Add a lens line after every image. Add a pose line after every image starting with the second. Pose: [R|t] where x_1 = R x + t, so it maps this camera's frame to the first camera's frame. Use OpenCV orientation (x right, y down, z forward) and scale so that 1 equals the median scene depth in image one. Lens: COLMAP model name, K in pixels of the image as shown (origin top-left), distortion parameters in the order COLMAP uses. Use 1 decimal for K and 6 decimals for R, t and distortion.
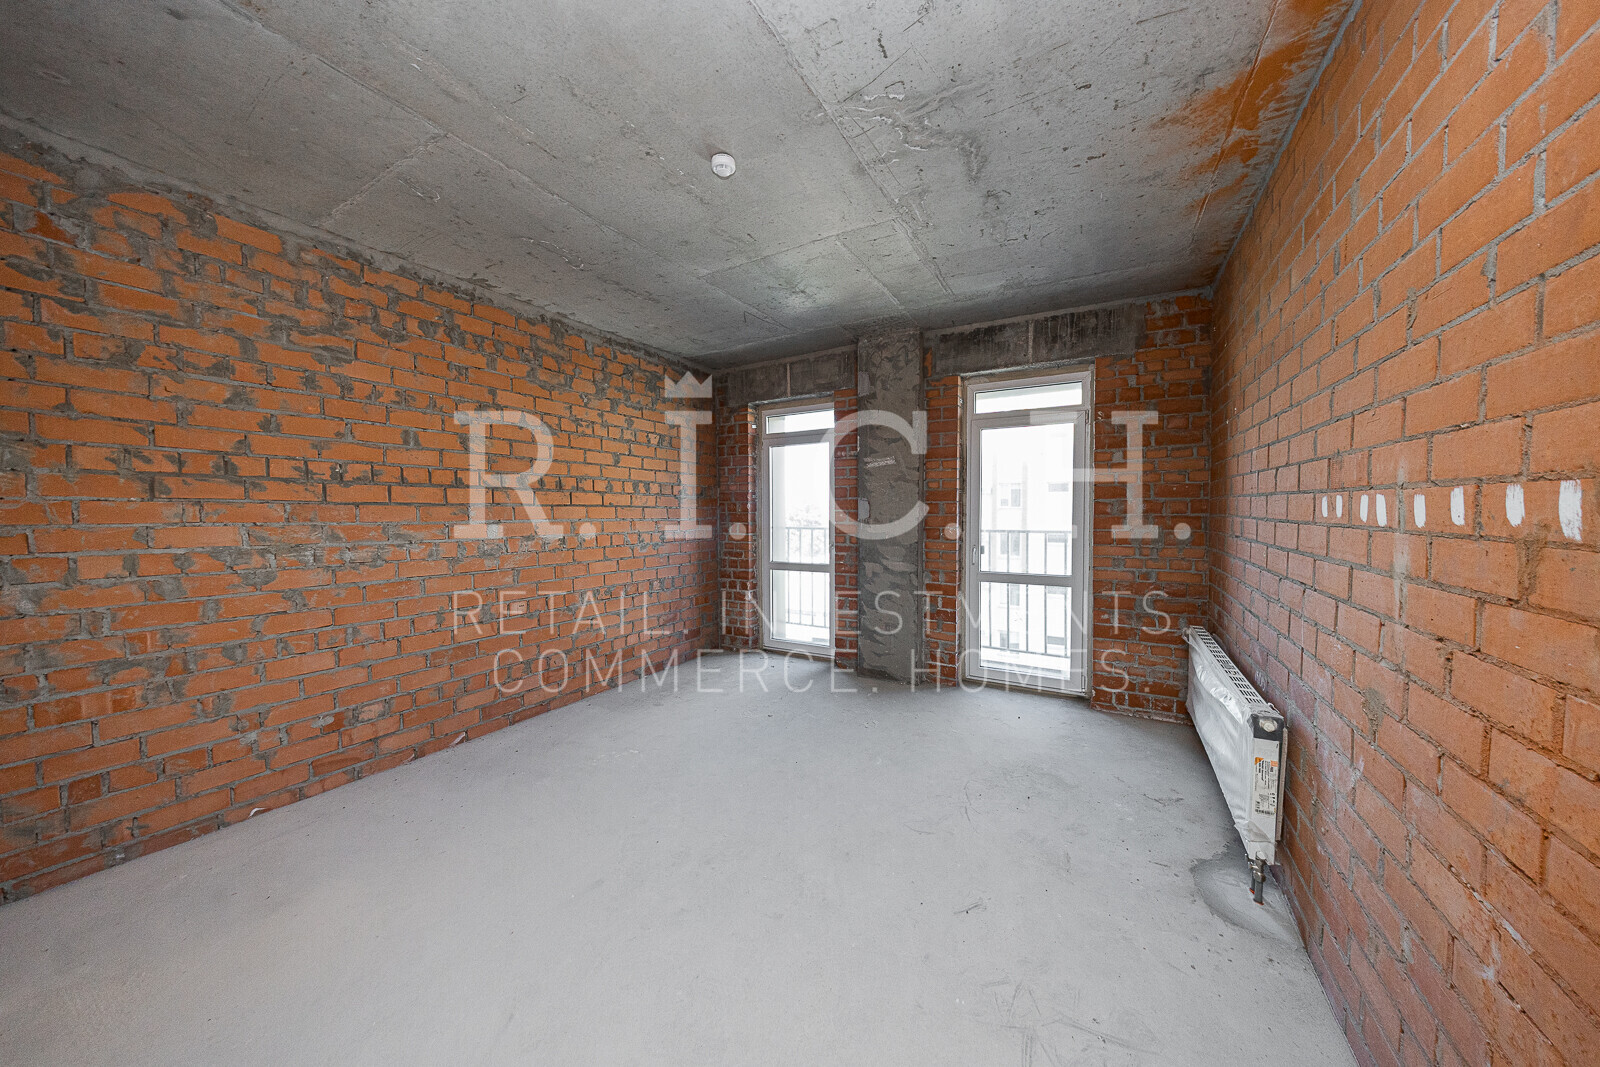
lens RADIAL K [[525.3, 0, 793.6], [0, 525.3, 531.8], [0, 0, 1]] dist [-0.003263, 0.000009]
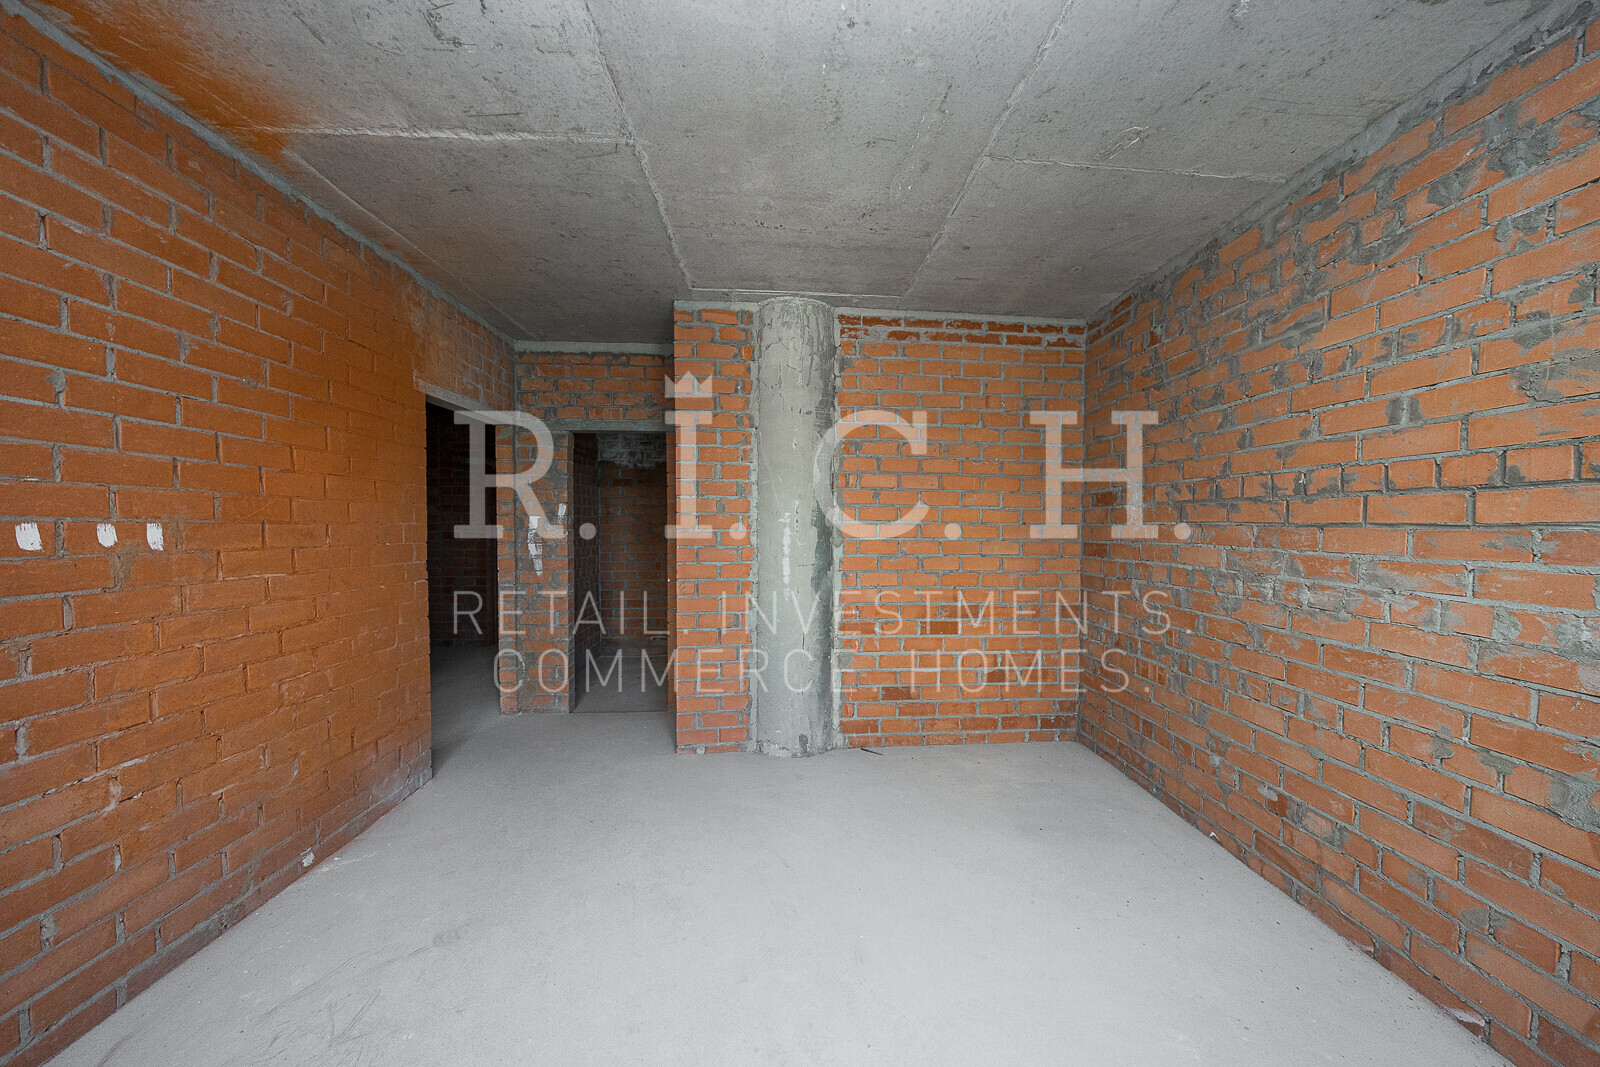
lens RADIAL K [[525.3, 0, 797.0], [0, 525.3, 526.3], [0, 0, 1]] dist [-0.003263, 0.000009]
pose [[-0.847119, 0.009967, -0.531310, 0.148979], [-0.012308, 0.999188, 0.038368, -0.073380], [0.531261, 0.039042, -0.846308, 1.267632]]
